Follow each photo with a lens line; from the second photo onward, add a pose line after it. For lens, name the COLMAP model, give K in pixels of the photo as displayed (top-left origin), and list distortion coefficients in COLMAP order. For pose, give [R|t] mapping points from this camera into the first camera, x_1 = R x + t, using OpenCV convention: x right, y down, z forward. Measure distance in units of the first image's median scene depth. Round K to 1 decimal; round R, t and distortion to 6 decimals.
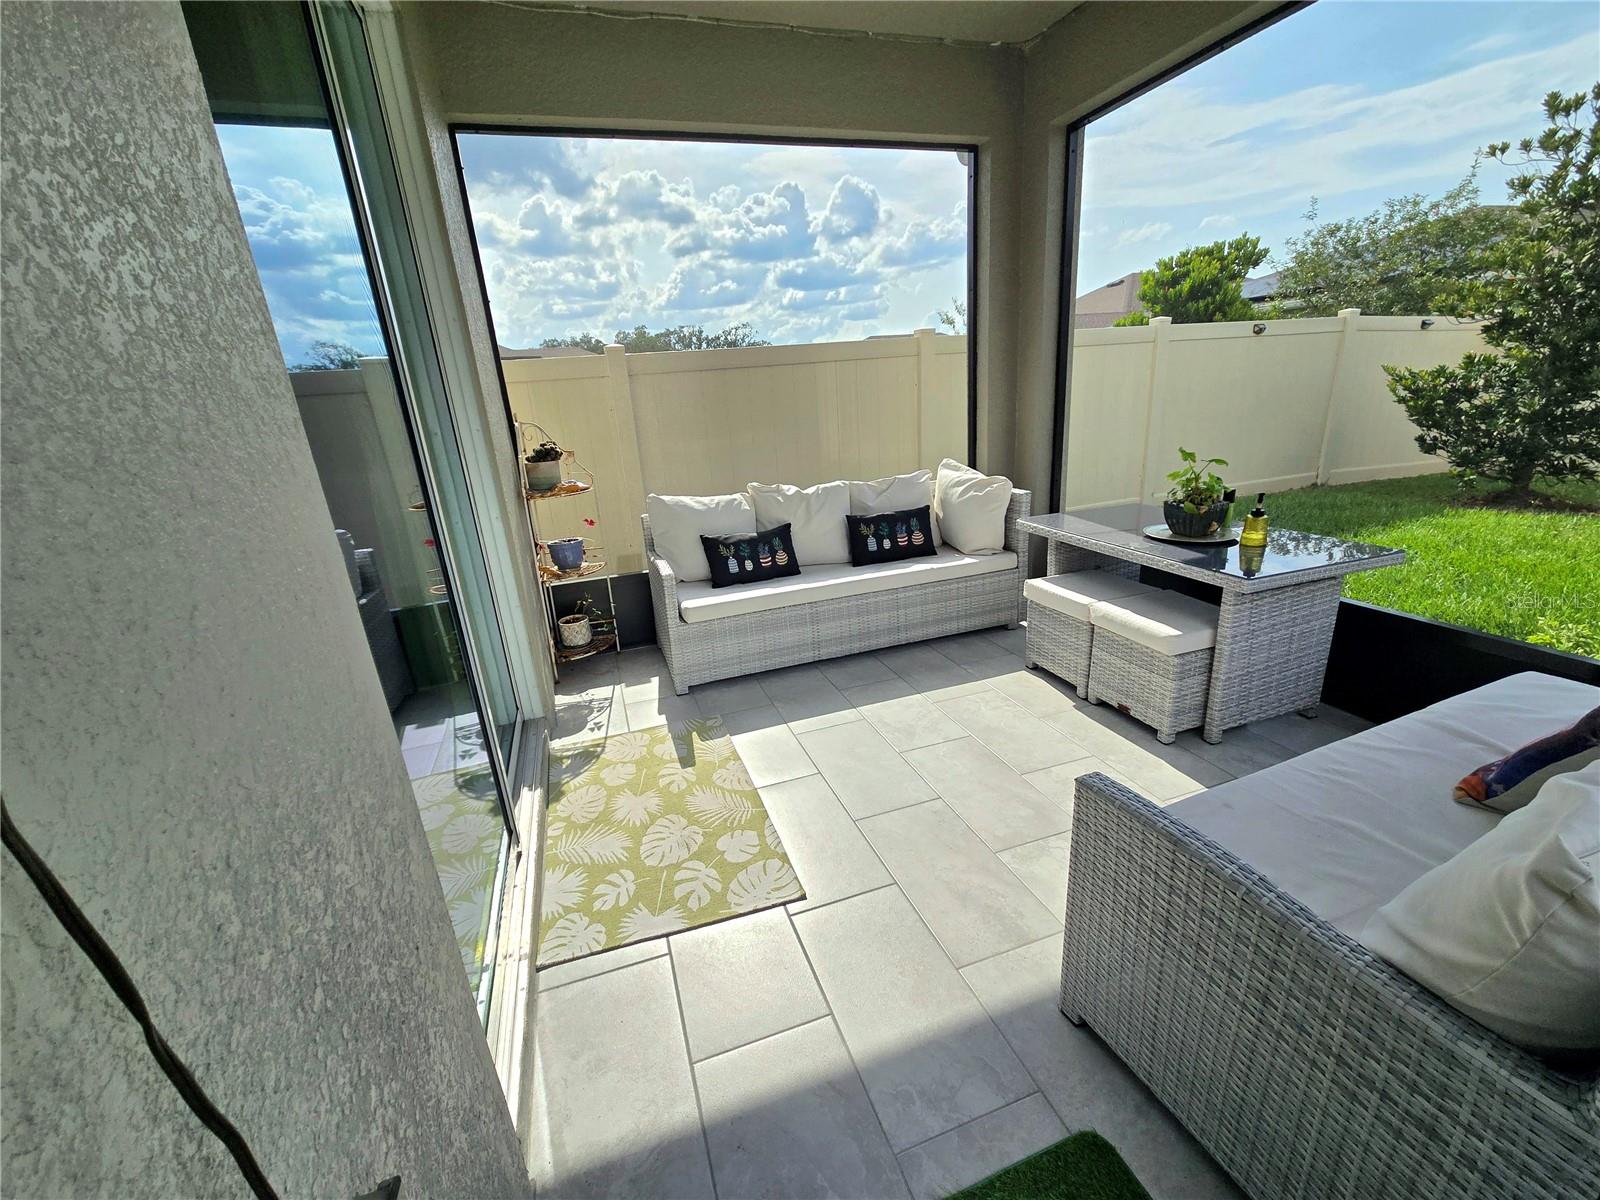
lens RADIAL K [[655.9, 0, 801.1], [0, 655.9, 602.1], [0, 0, 1]] dist [0.002762, -0.000959]
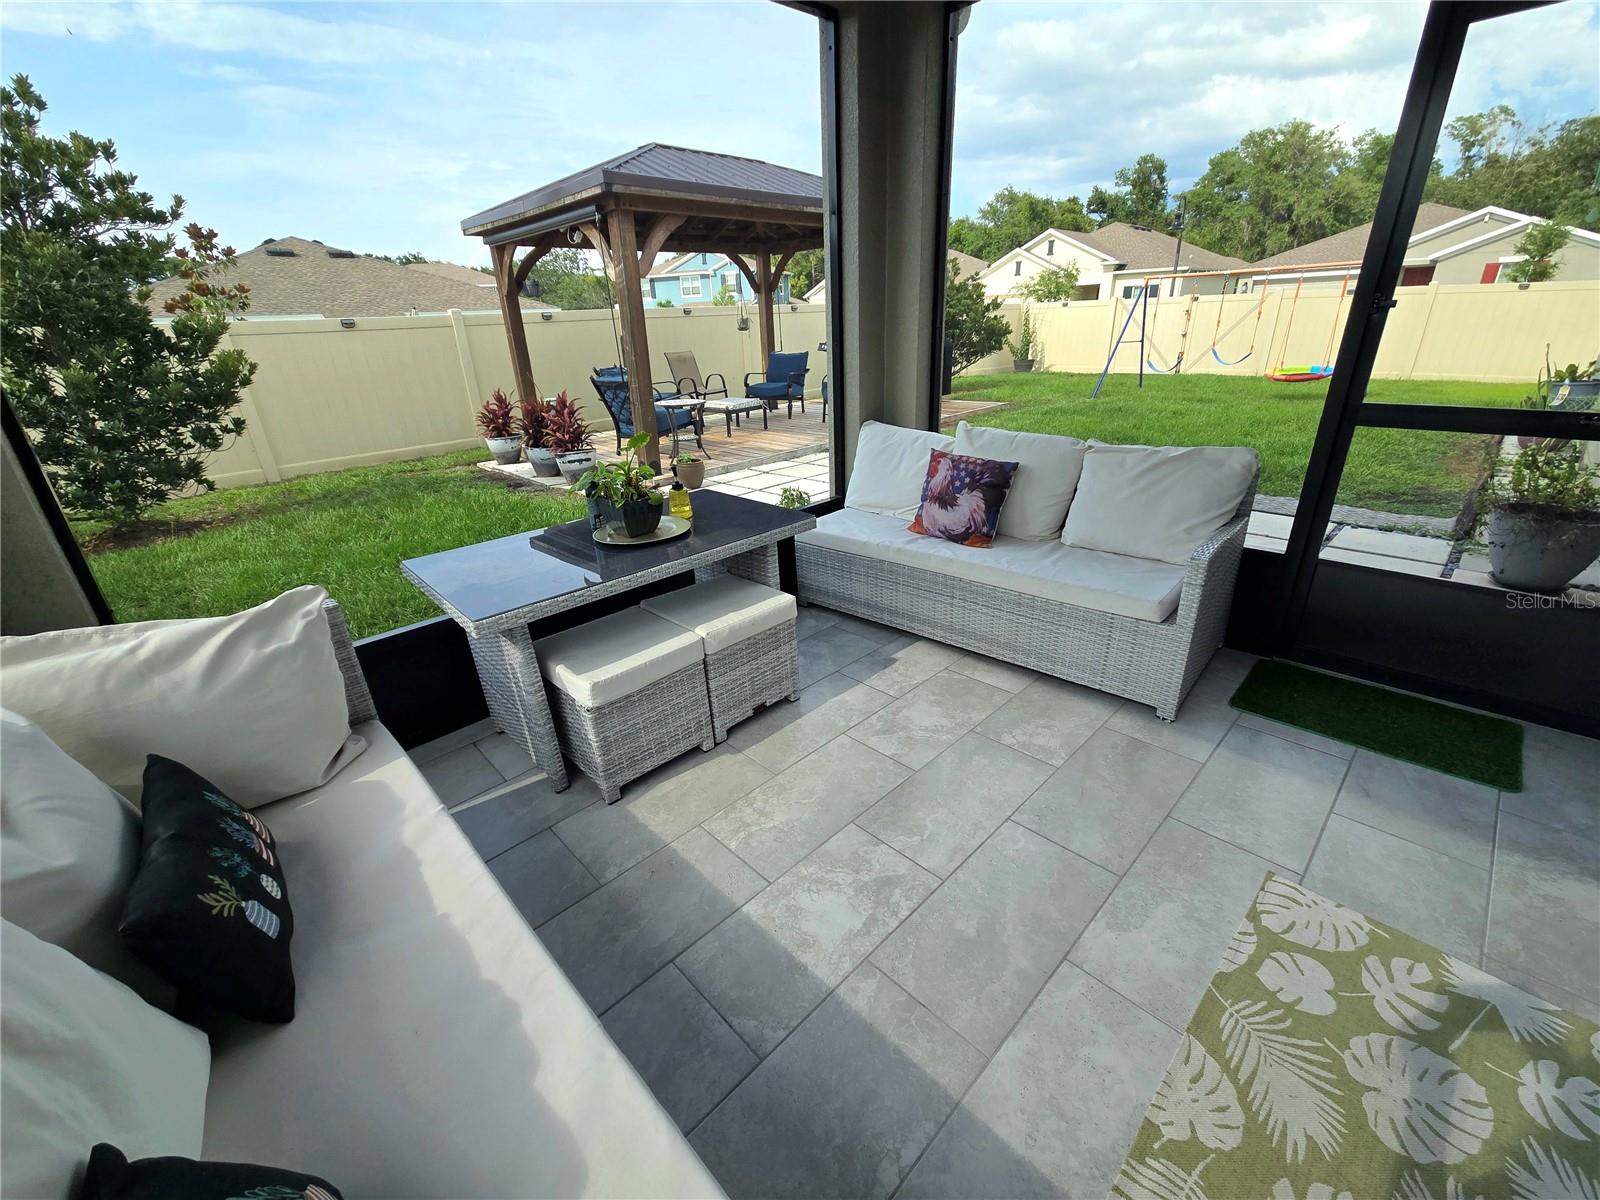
lens RADIAL K [[655.9, 0, 803.7], [0, 655.9, 603.7], [0, 0, 1]] dist [0.002762, -0.000959]
pose [[-0.424057, -0.279972, 0.861273, -0.286098], [0.348824, 0.827146, 0.440626, -0.347004], [-0.835762, 0.487283, -0.253097, 1.142828]]
